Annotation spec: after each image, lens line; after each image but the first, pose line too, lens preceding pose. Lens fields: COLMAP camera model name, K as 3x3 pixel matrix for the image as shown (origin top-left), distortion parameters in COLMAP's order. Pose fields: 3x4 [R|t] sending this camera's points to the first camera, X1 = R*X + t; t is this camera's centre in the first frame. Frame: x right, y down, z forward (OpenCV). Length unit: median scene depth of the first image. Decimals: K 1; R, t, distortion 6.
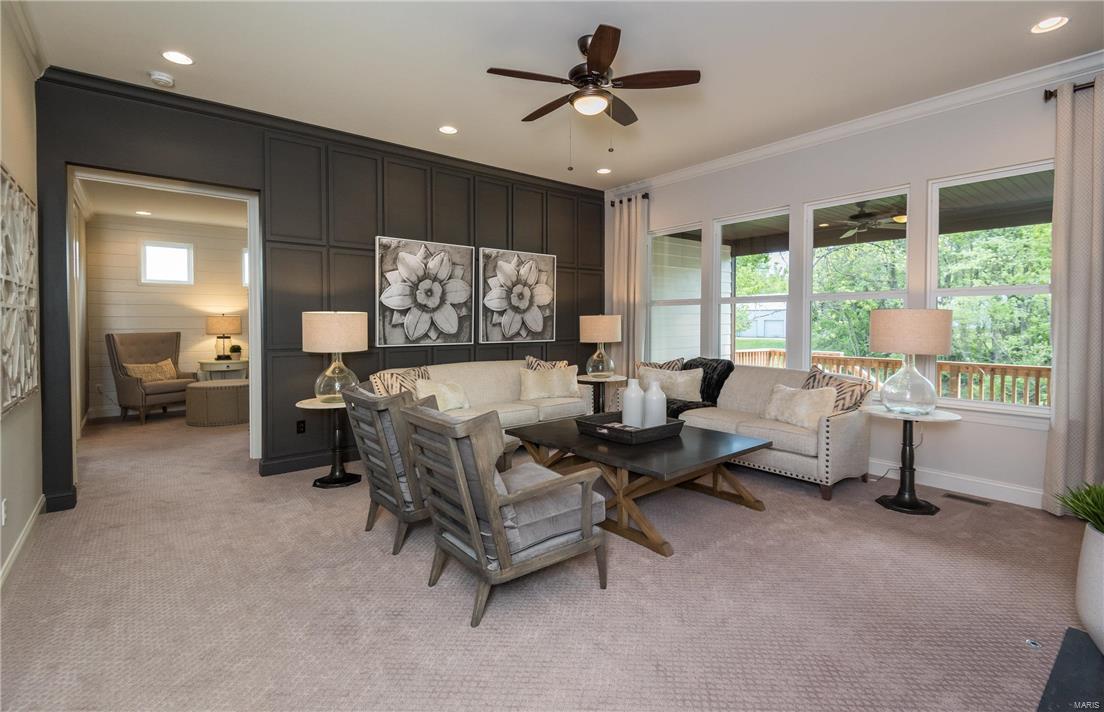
lens RADIAL K [[513.5, 0, 534.9], [0, 513.5, 338.6], [0, 0, 1]] dist [0.018298, -0.008264]
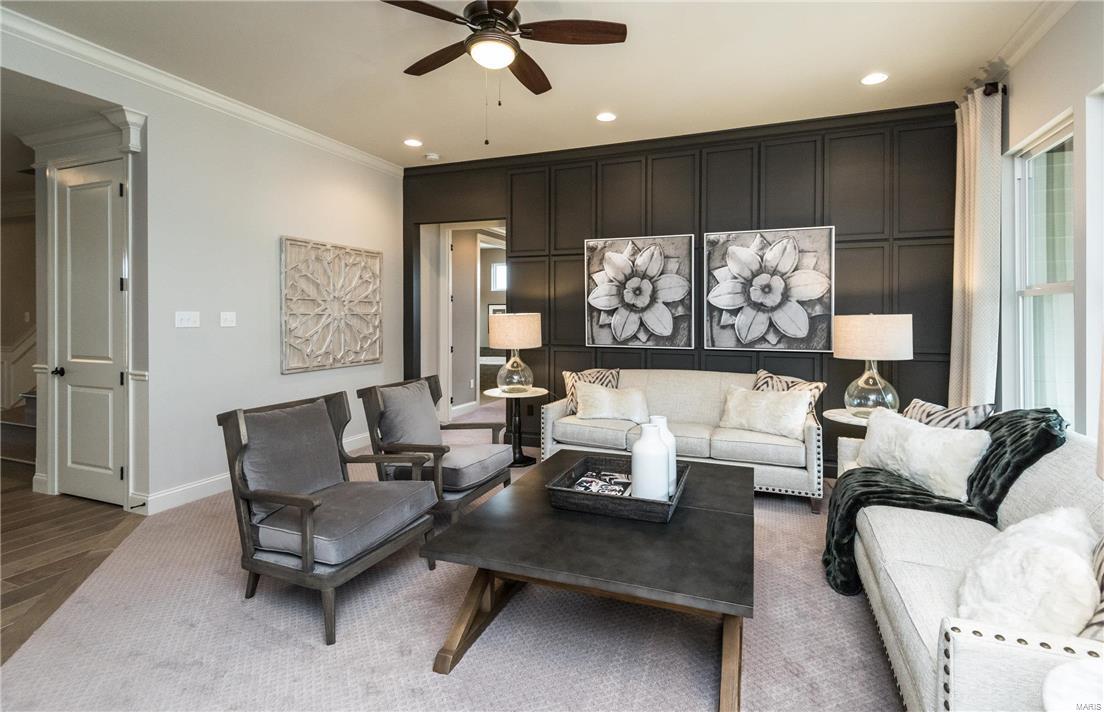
lens RADIAL K [[513.5, 0, 589.6], [0, 513.5, 320.5], [0, 0, 1]] dist [0.018298, -0.008264]
pose [[0.478488, 0.004849, -0.878081, 0.561284], [-0.037772, 0.999173, -0.015065, -0.018464], [0.877281, 0.040375, 0.478276, 0.469555]]
